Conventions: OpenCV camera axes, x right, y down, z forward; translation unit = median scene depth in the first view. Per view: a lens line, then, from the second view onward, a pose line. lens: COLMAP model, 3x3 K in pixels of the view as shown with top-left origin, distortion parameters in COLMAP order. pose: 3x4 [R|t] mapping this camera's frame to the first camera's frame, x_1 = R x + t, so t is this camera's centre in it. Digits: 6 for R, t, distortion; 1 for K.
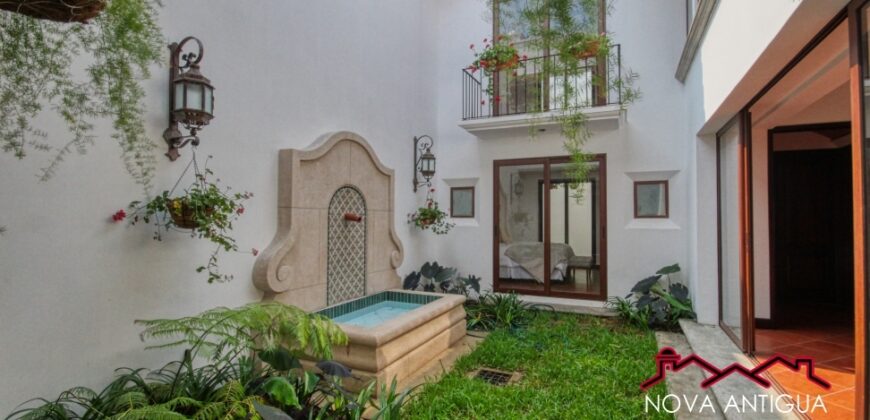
lens RADIAL K [[412.3, 0, 444.3], [0, 412.3, 207.8], [0, 0, 1]] dist [0.003043, 0.000546]
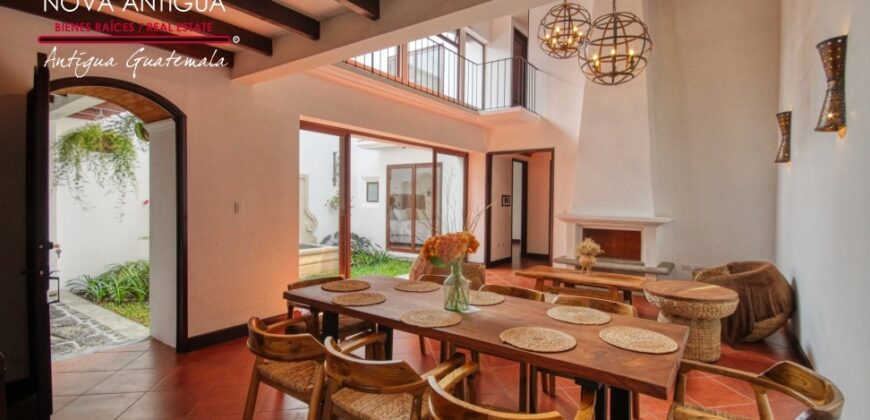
lens RADIAL K [[412.3, 0, 437.8], [0, 412.3, 203.6], [0, 0, 1]] dist [0.003043, 0.000546]
pose [[0.980937, 0.008781, -0.194125, 0.819389], [-0.002295, 0.999432, 0.033611, -0.031892], [0.194310, -0.032525, 0.980401, -0.642177]]
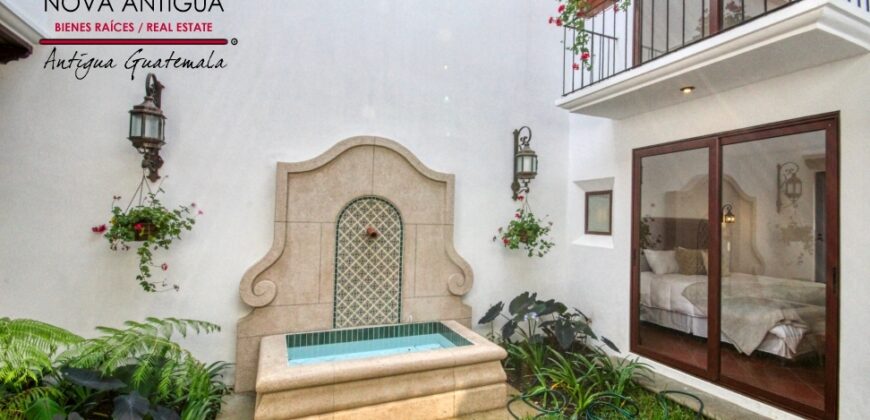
lens RADIAL K [[412.3, 0, 435.7], [0, 412.3, 212.9], [0, 0, 1]] dist [0.003043, 0.000546]
pose [[0.741936, -0.005206, -0.670450, 0.441422], [-0.000143, 0.999969, -0.007923, -0.010480], [0.670471, 0.005974, 0.741912, 0.409007]]
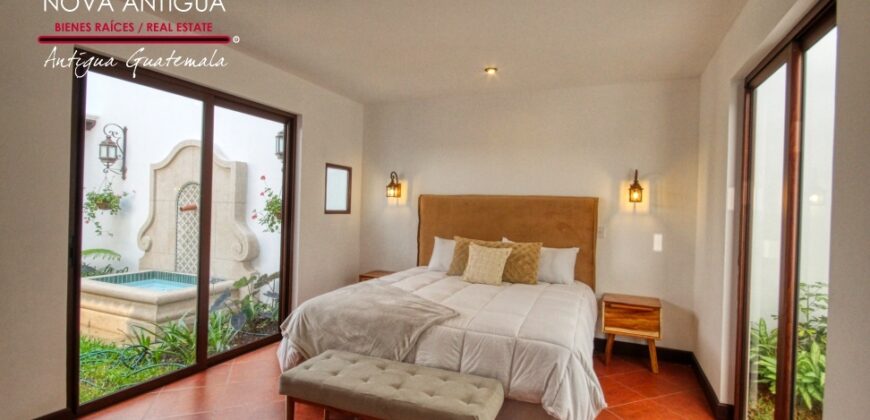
lens RADIAL K [[412.3, 0, 438.4], [0, 412.3, 213.2], [0, 0, 1]] dist [0.003043, 0.000546]
pose [[0.007105, 0.012802, -0.999893, 0.960530], [-0.002133, 0.999916, 0.012787, 0.020783], [0.999972, 0.002041, 0.007131, 1.633540]]
